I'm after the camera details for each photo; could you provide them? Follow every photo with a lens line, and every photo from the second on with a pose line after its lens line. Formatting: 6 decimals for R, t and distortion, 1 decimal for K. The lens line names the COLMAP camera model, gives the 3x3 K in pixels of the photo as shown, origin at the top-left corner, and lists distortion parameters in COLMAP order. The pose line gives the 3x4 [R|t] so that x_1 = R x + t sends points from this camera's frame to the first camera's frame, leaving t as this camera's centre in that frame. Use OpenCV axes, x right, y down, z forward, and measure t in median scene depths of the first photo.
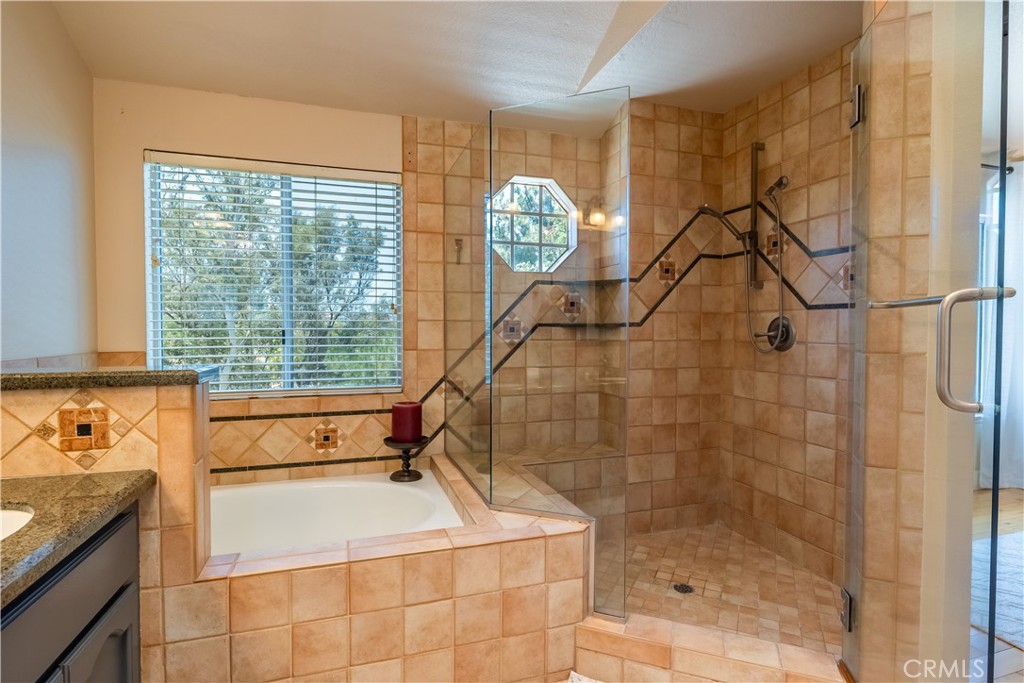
lens RADIAL K [[492.0, 0, 509.2], [0, 492.0, 342.2], [0, 0, 1]] dist [-0.002813, -0.001224]
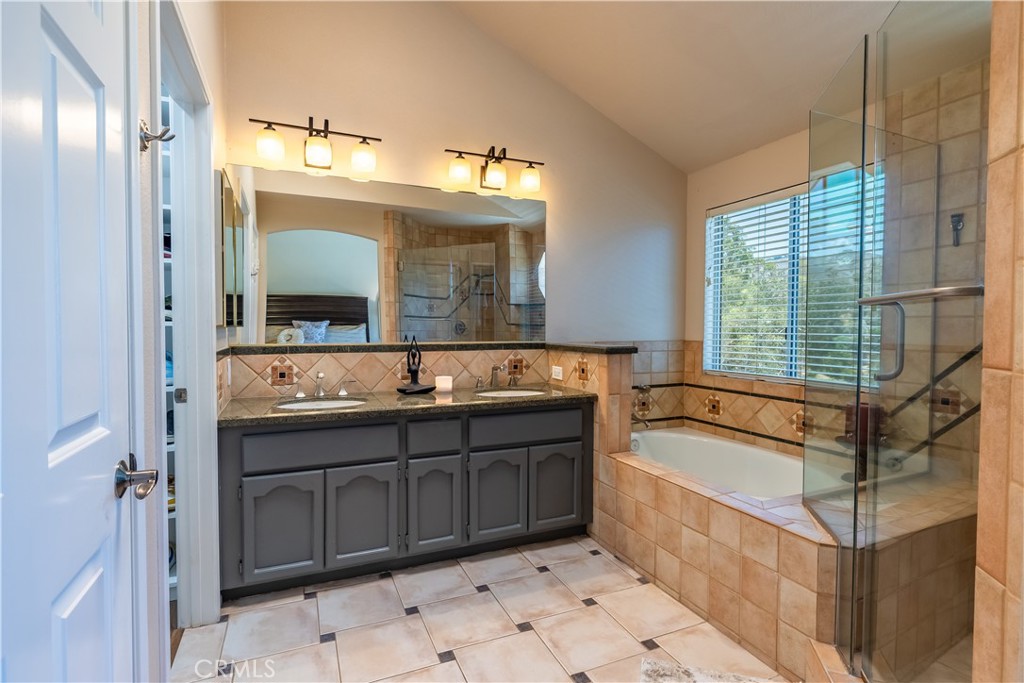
lens RADIAL K [[492.0, 0, 507.7], [0, 492.0, 338.7], [0, 0, 1]] dist [-0.002813, -0.001224]
pose [[0.103264, 0.025180, -0.994335, 0.919389], [-0.027404, 0.999372, 0.022461, -0.007802], [0.994276, 0.024930, 0.103889, 0.283783]]
